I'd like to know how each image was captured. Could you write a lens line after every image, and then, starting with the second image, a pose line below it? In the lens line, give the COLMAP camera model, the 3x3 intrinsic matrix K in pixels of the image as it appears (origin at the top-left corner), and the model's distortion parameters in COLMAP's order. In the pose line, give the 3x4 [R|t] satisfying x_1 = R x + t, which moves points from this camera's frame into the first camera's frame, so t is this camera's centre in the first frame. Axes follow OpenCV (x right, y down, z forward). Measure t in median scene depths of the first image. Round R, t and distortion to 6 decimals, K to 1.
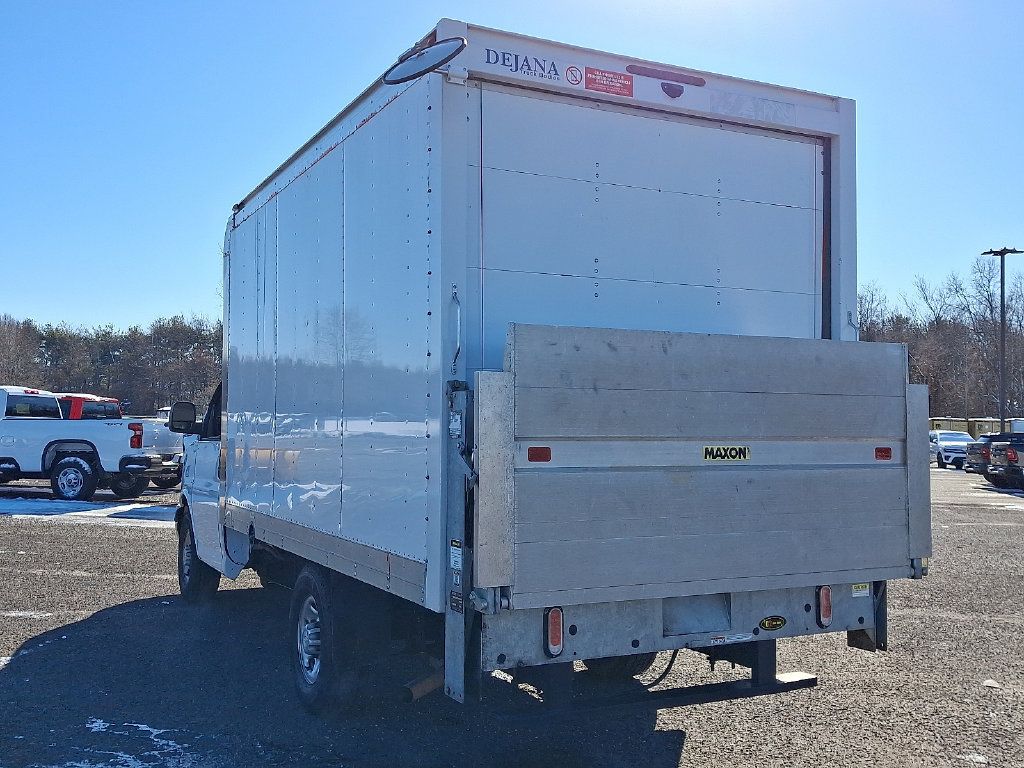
lens RADIAL K [[1003.1, 0, 495.7], [0, 1003.1, 392.4], [0, 0, 1]] dist [0.092698, 0.000000]
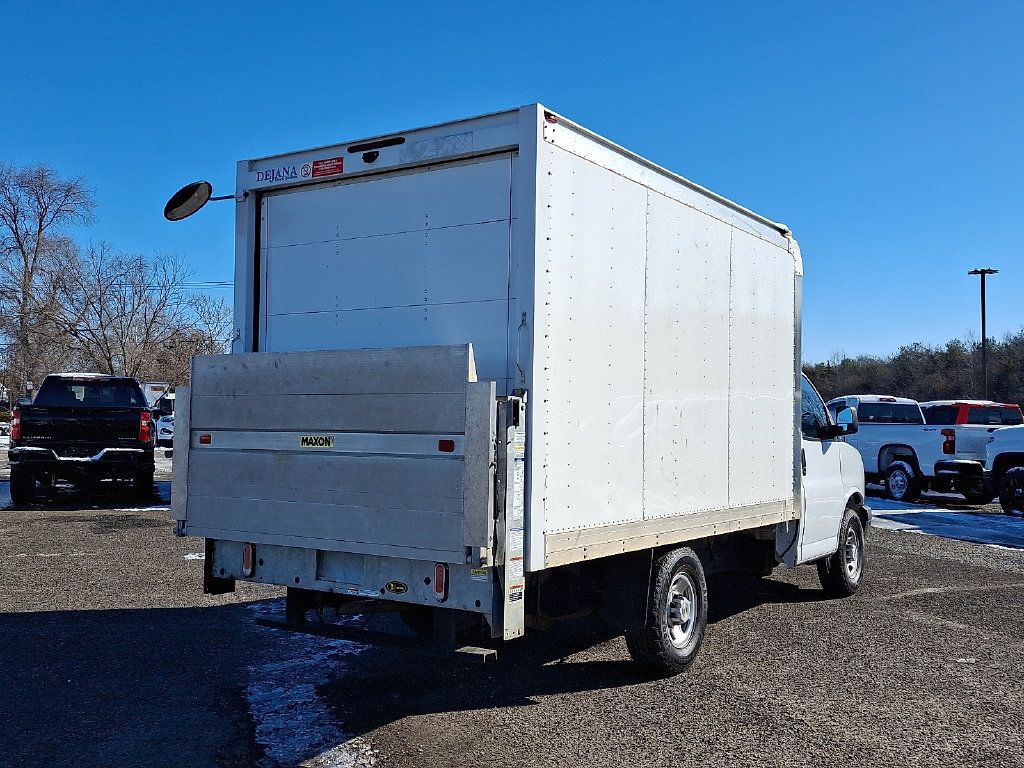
lens RADIAL K [[1003.1, 0, 501.8], [0, 1003.1, 385.9], [0, 0, 1]] dist [0.092698, 0.000000]
pose [[0.490039, -0.033309, -0.871064, 1.367336], [0.020478, 0.999434, -0.026697, 0.025979], [0.871460, -0.004755, 0.490443, 0.531329]]
